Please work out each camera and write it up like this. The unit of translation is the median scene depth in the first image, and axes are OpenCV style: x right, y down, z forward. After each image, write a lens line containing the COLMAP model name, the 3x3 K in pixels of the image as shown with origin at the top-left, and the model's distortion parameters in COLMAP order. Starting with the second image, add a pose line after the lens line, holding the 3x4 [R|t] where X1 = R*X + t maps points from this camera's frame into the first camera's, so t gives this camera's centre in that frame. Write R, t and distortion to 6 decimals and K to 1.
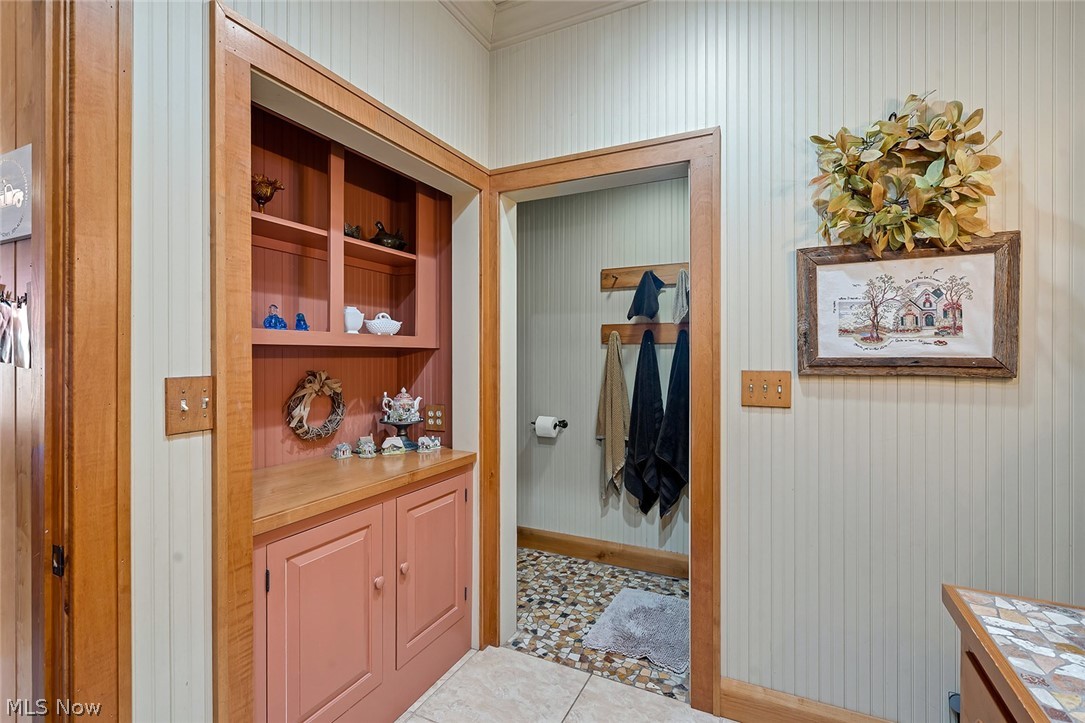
lens RADIAL K [[498.0, 0, 539.8], [0, 498.0, 356.7], [0, 0, 1]] dist [-0.009717, 0.001518]
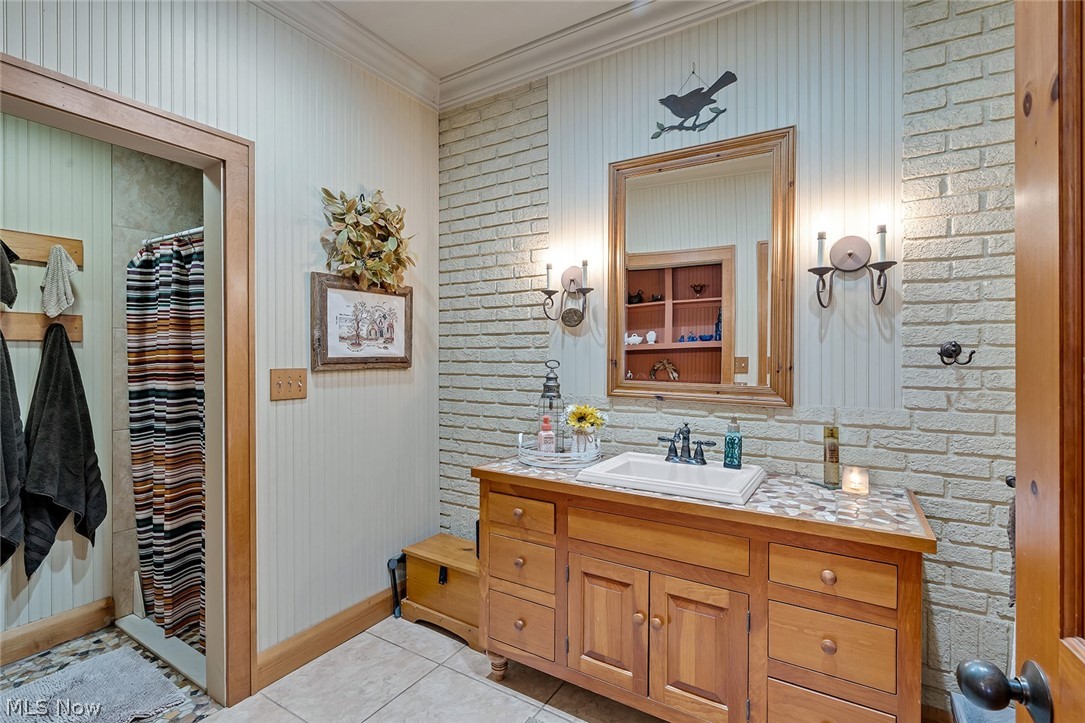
lens RADIAL K [[498.0, 0, 542.8], [0, 498.0, 357.0], [0, 0, 1]] dist [-0.009717, 0.001518]
pose [[0.088155, -0.006555, 0.996085, -0.727660], [0.006018, 0.999964, 0.006048, -0.003514], [-0.996089, 0.005461, 0.088191, 0.319548]]
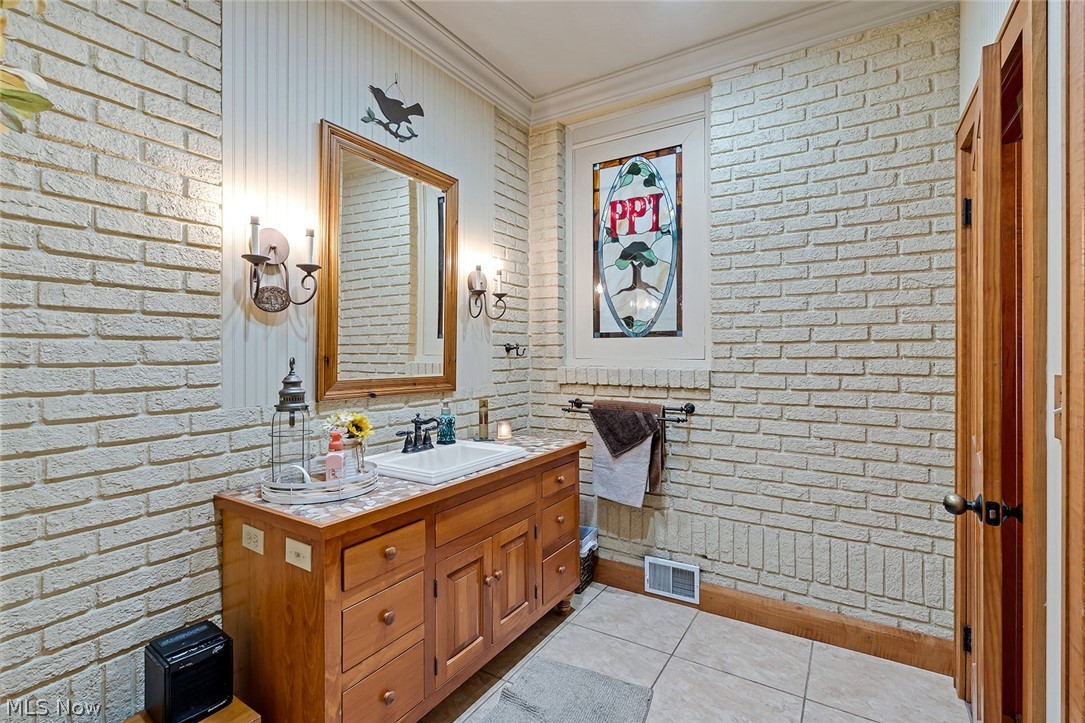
lens RADIAL K [[498.0, 0, 542.9], [0, 498.0, 353.1], [0, 0, 1]] dist [-0.009717, 0.001518]
pose [[-0.995188, 0.002335, 0.097954, 0.071128], [0.003168, 0.999960, 0.008353, -0.002231], [-0.097931, 0.008623, -0.995156, 1.368014]]
